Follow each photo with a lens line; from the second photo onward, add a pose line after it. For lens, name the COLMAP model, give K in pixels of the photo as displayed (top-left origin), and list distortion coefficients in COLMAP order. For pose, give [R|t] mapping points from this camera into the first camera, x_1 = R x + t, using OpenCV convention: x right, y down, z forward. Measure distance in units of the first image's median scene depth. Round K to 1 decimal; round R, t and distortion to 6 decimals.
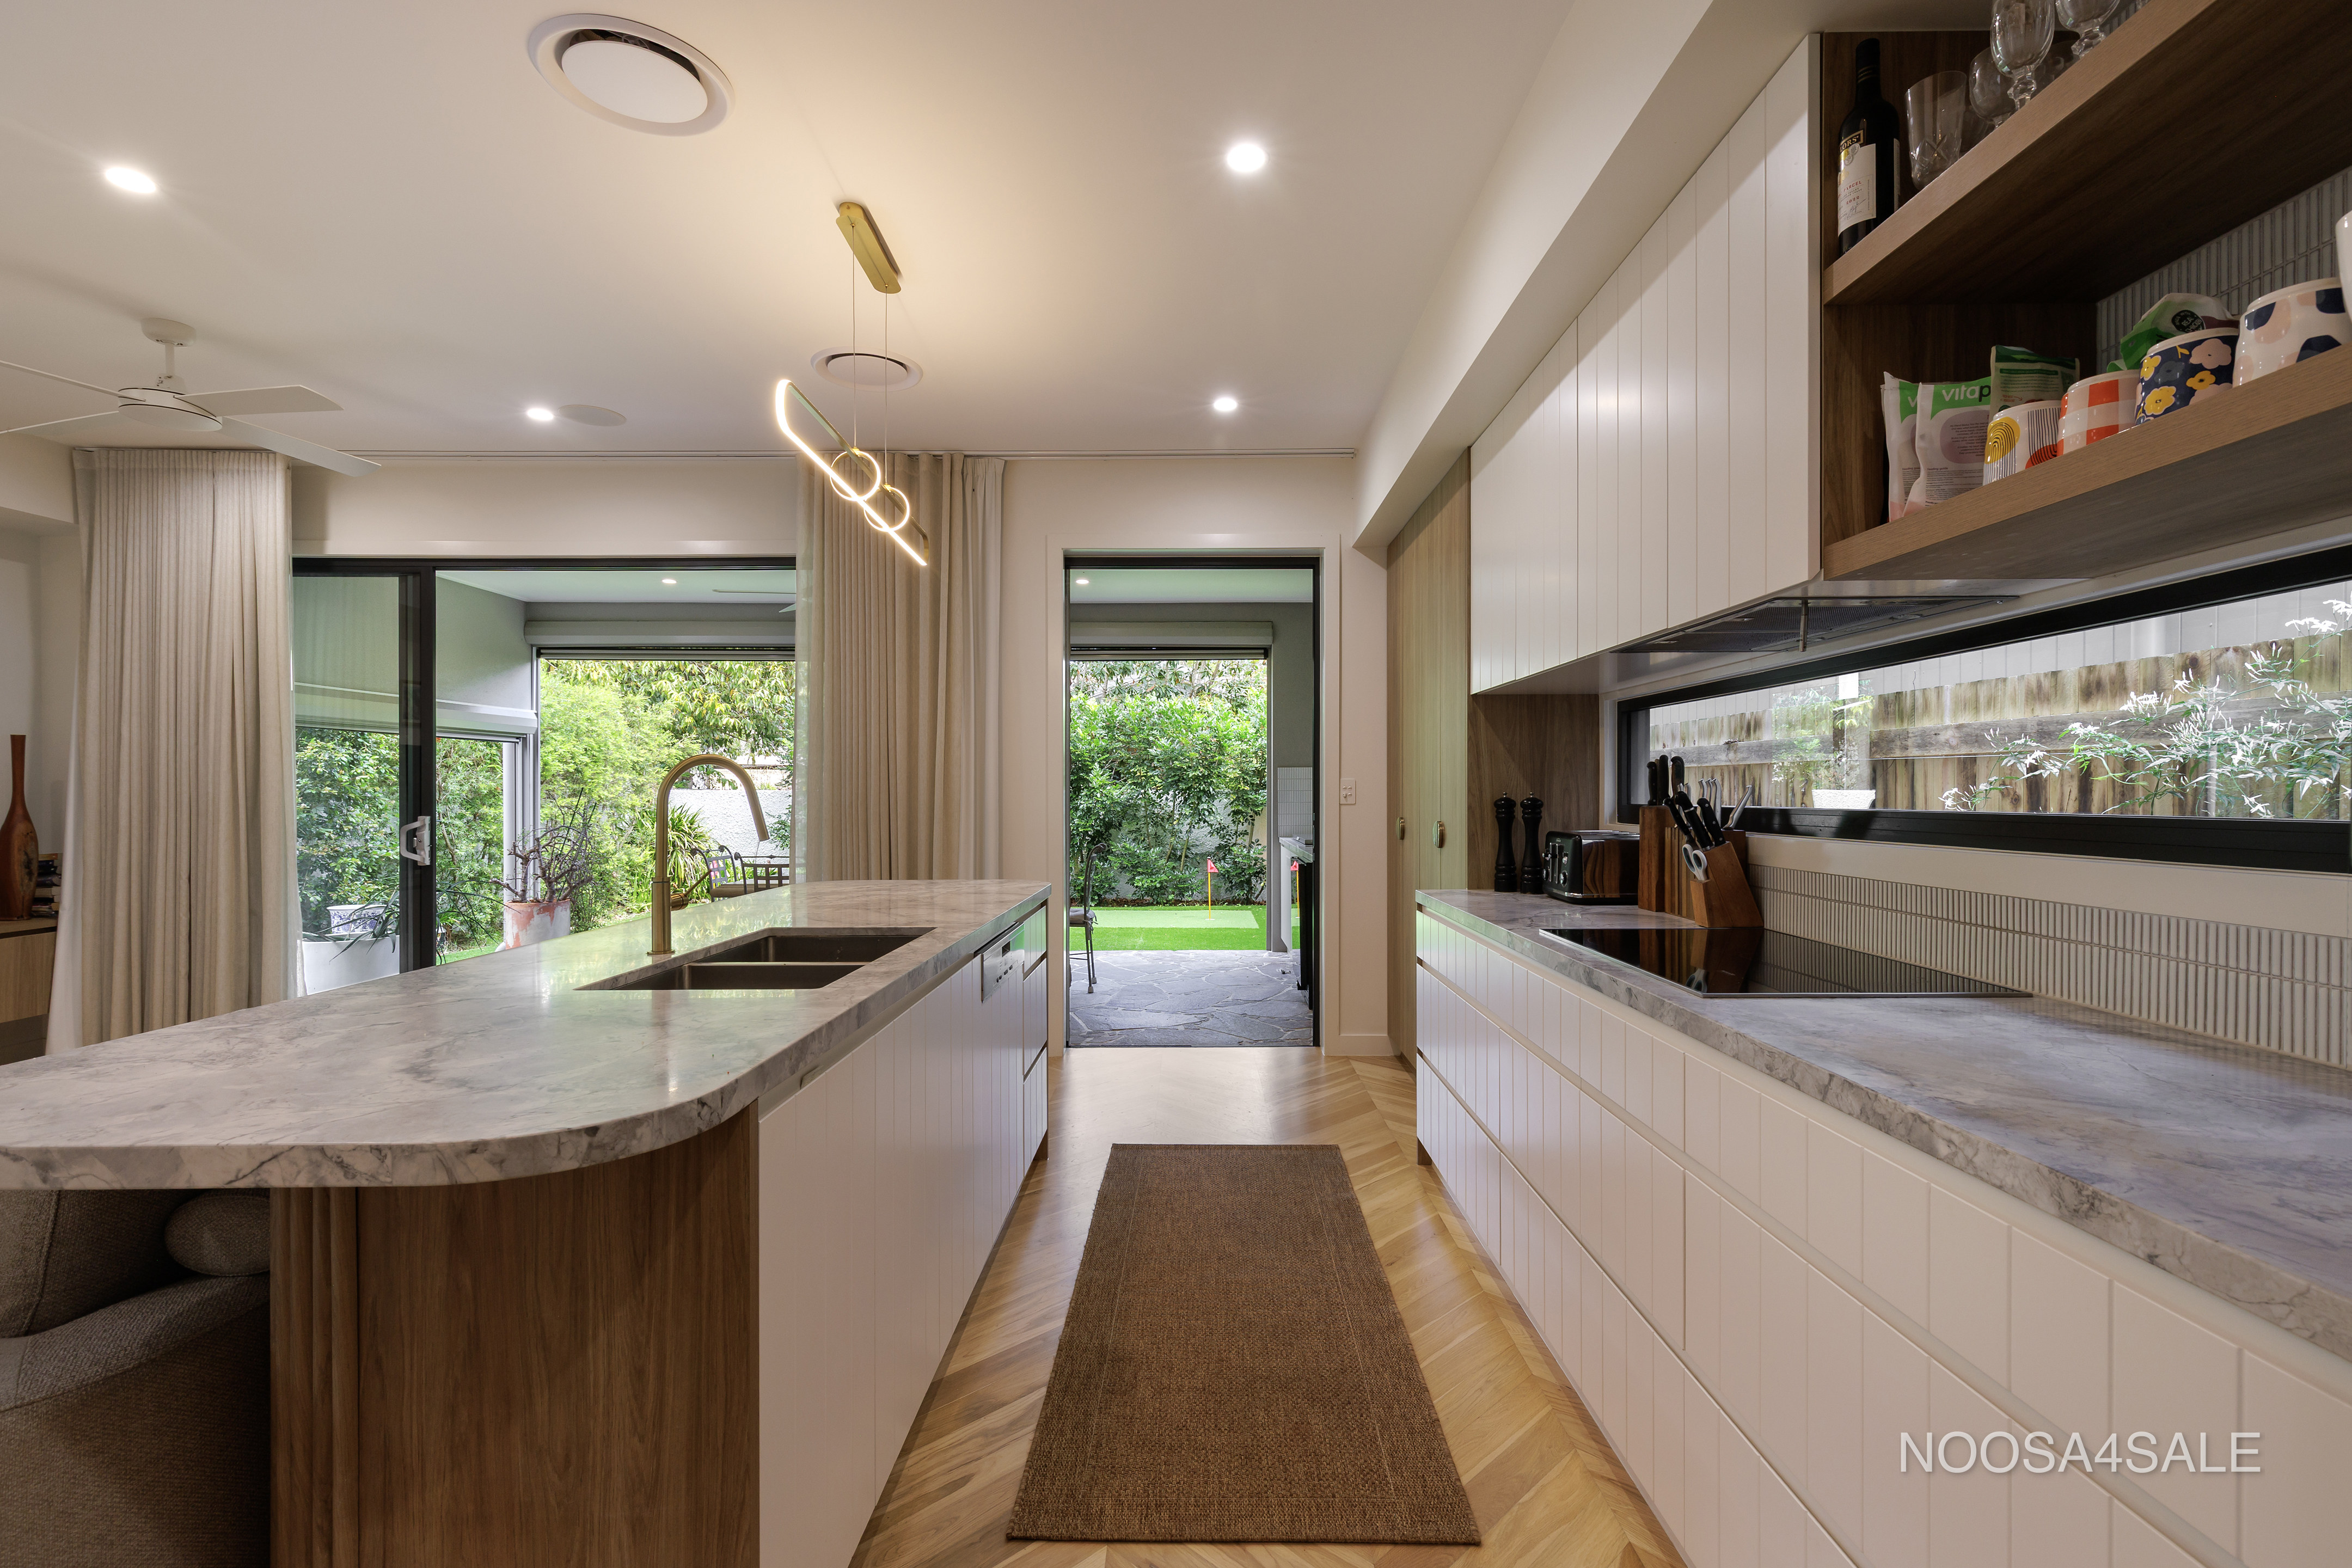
lens RADIAL K [[1097.3, 0, 1177.1], [0, 1097.3, 789.5], [0, 0, 1]] dist [0.016001, -0.002233]
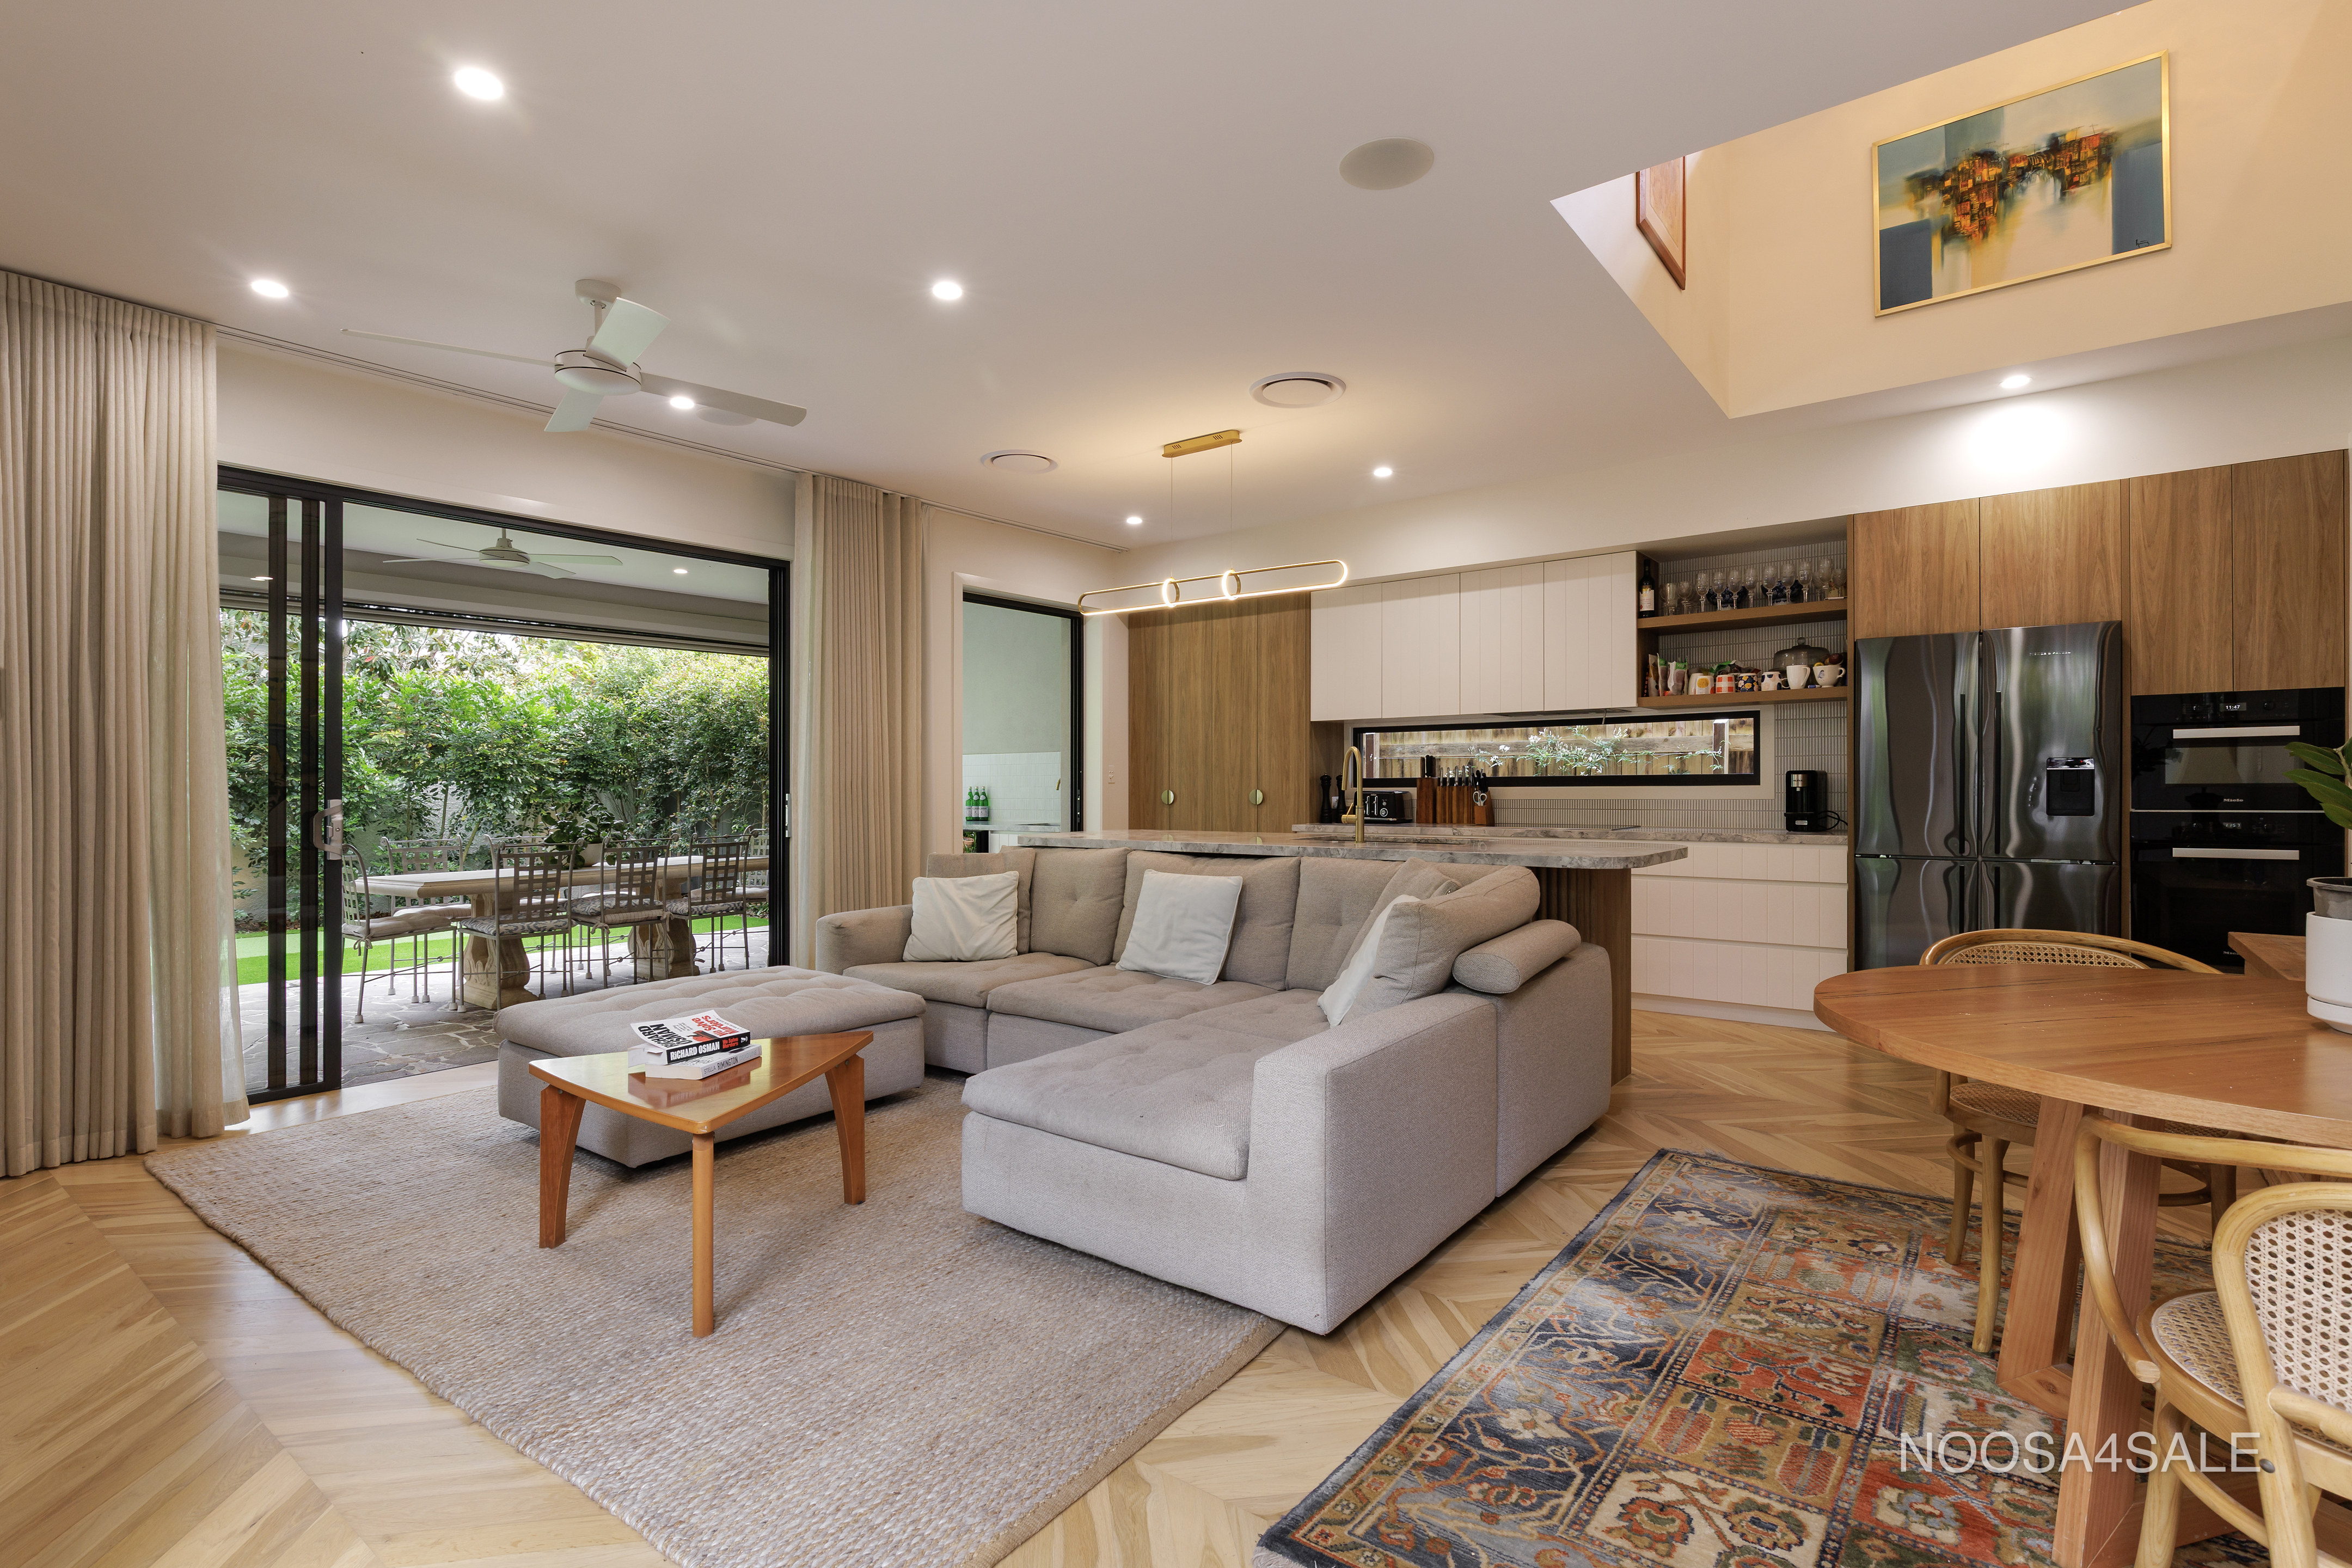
lens RADIAL K [[1154.1, 0, 1193.4], [0, 1154.1, 775.0], [0, 0, 1]] dist [0.015819, -0.000937]
pose [[0.594522, 0.001971, 0.804077, -2.459950], [0.006532, 0.999952, -0.007281, 0.034146], [-0.804053, 0.009581, 0.594481, -0.038747]]
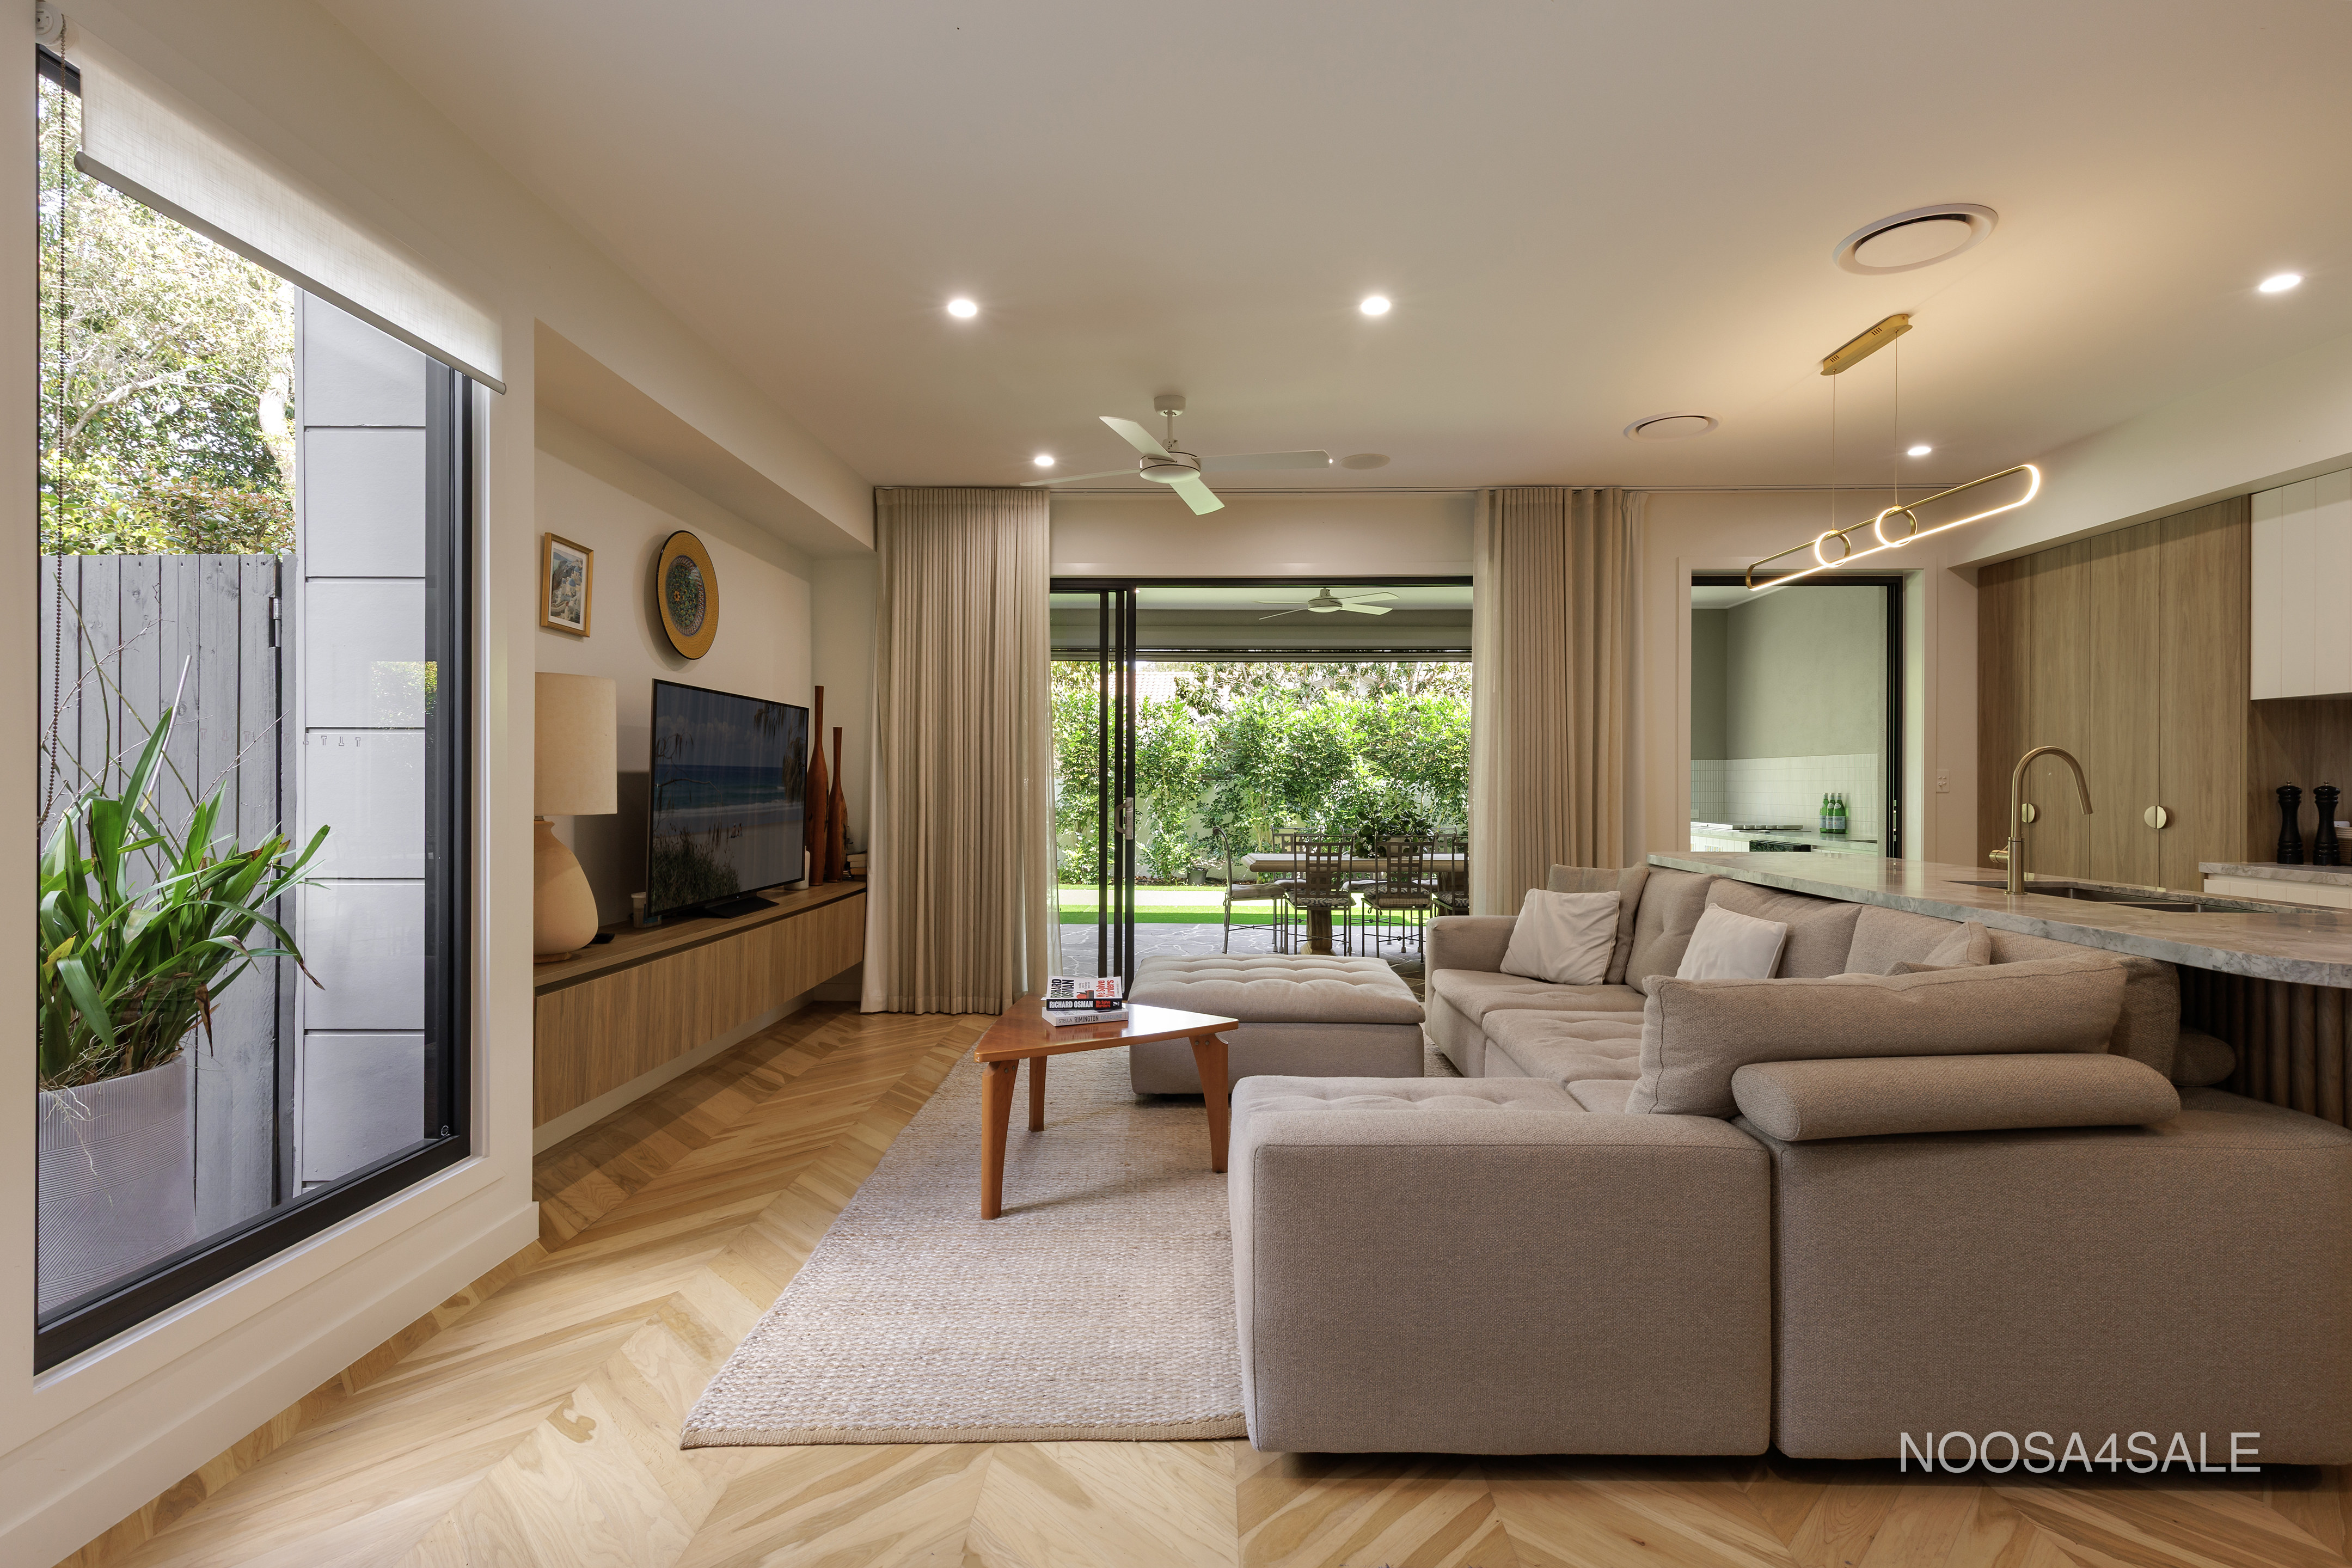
lens RADIAL K [[1097.3, 0, 1147.3], [0, 1097.3, 779.0], [0, 0, 1]] dist [0.016001, -0.002233]
pose [[0.999956, 0.004040, -0.008434, -1.576856], [-0.004063, 0.999988, -0.002706, 0.013836], [0.008423, 0.002741, 0.999961, -0.384459]]
